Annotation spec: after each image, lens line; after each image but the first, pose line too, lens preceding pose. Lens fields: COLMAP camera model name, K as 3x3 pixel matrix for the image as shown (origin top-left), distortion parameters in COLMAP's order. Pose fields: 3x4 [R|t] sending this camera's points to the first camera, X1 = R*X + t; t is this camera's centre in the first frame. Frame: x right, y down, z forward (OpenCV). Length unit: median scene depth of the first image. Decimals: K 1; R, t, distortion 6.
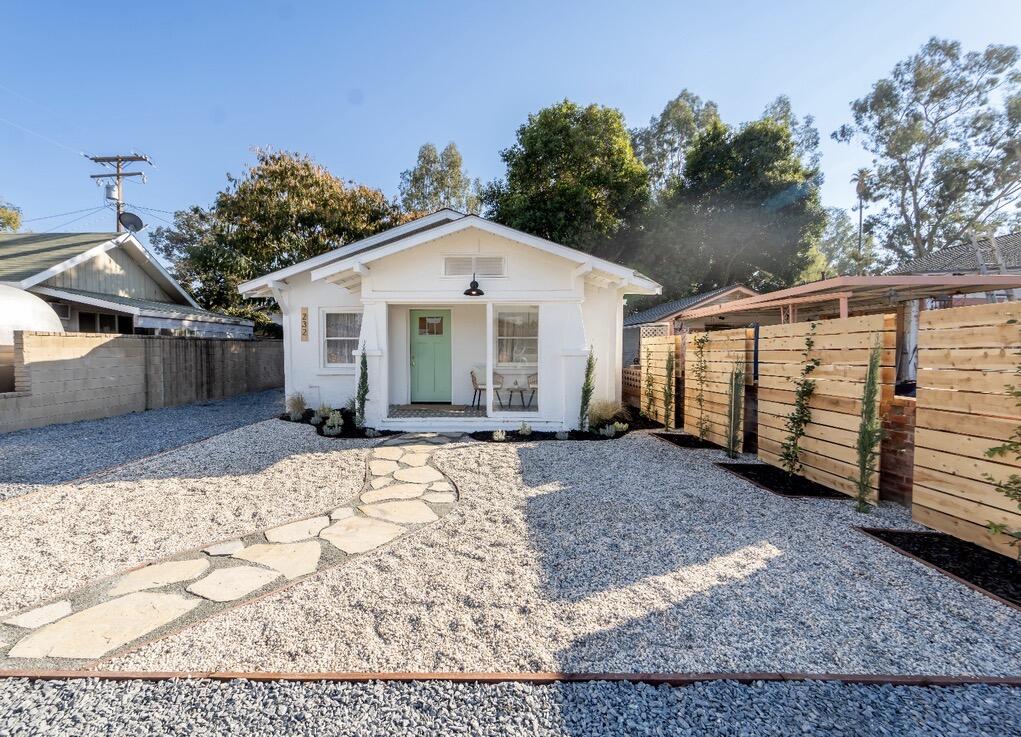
lens RADIAL K [[450.4, 0, 488.1], [0, 450.4, 344.8], [0, 0, 1]] dist [-0.000173, -0.000066]
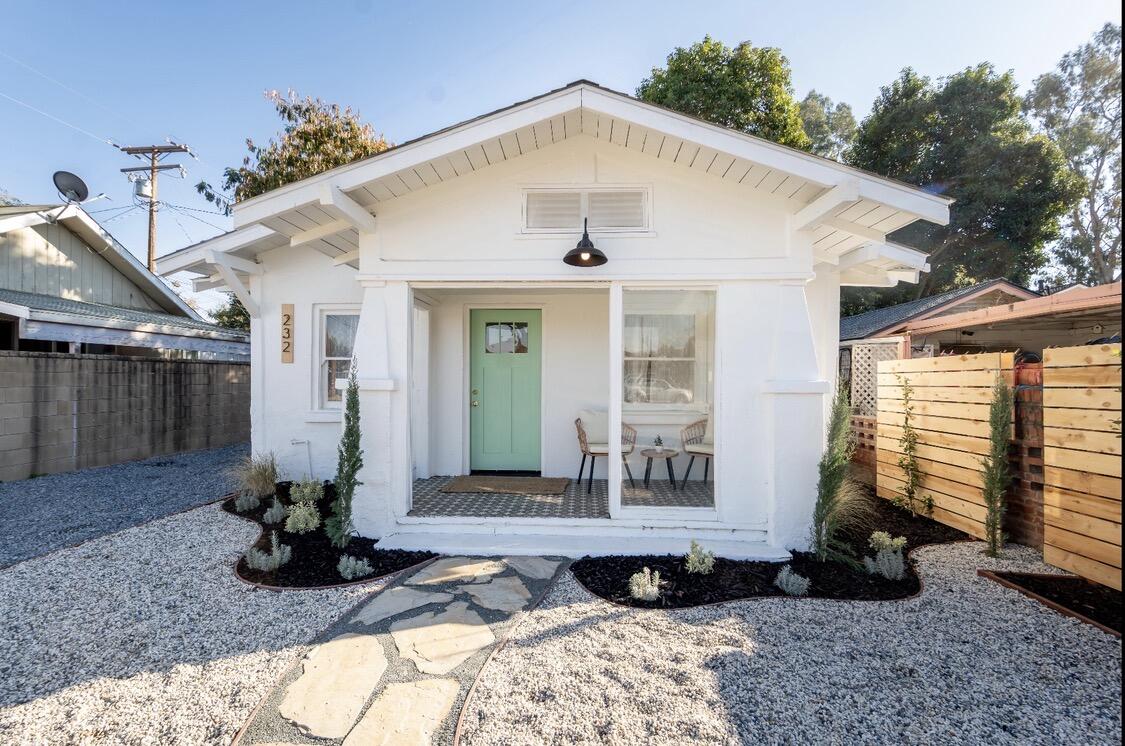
lens RADIAL K [[445.1, 0, 562.5], [0, 445.1, 373.0], [0, 0, 1]] dist [0.000669, 0.000013]
pose [[0.998266, 0.006240, -0.058525, -0.019123], [-0.006587, 0.999962, -0.005741, 0.004965], [0.058487, 0.006116, 0.998269, 0.369954]]
